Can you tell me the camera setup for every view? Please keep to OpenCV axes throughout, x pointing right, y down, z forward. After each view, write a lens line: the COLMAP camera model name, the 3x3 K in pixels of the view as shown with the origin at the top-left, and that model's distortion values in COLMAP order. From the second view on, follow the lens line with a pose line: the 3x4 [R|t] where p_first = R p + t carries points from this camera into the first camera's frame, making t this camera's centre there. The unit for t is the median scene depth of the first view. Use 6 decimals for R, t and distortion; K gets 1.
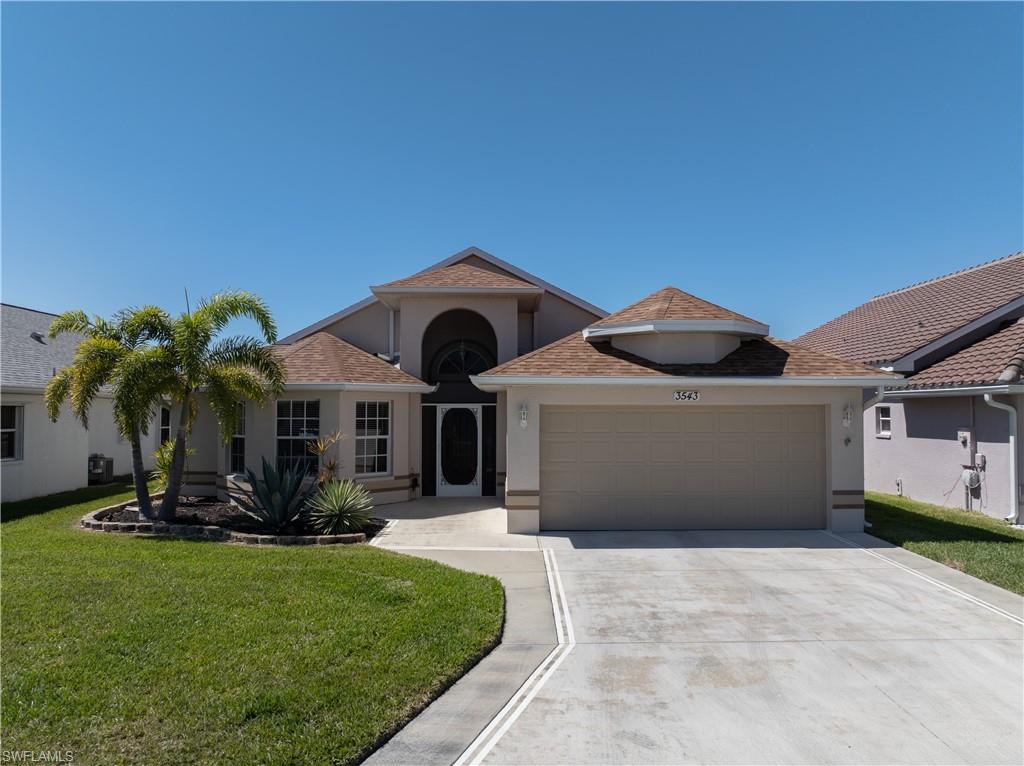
lens RADIAL K [[748.2, 0, 512.0], [0, 748.2, 383.0], [0, 0, 1]] dist [-0.048354, 0.002315]
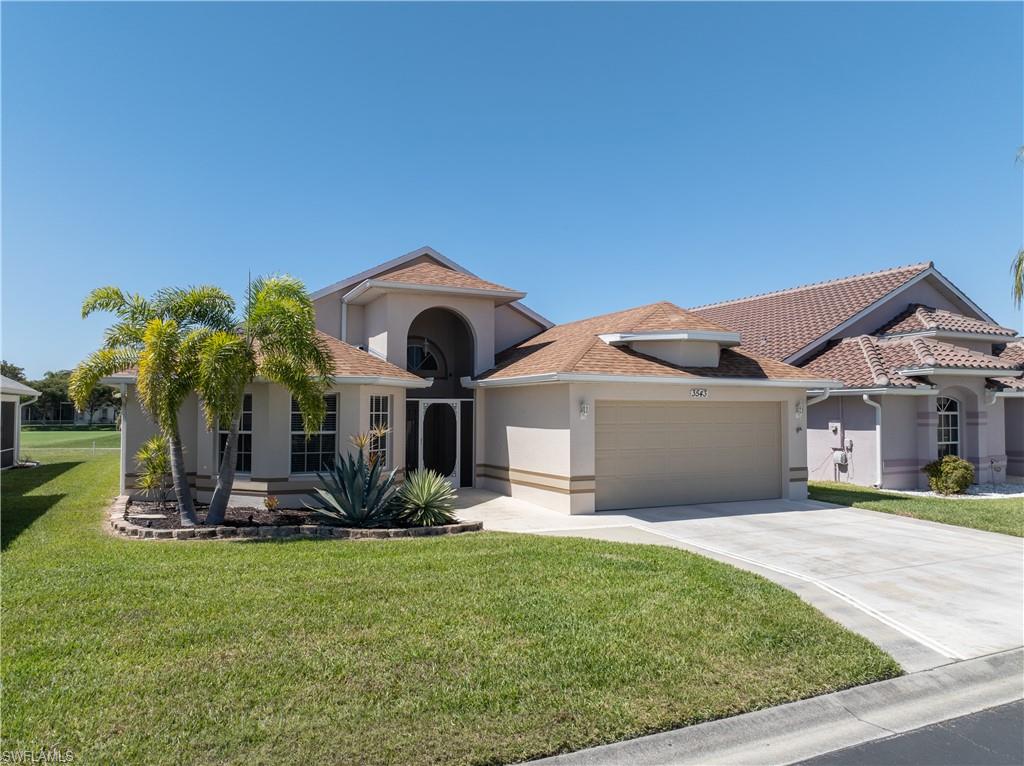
lens RADIAL K [[748.2, 0, 512.0], [0, 748.2, 383.0], [0, 0, 1]] dist [-0.048354, 0.002315]
pose [[0.908126, 0.017112, 0.418347, -0.519383], [-0.017427, 0.999843, -0.003068, 0.008988], [-0.418334, -0.004505, 0.908282, 0.024445]]
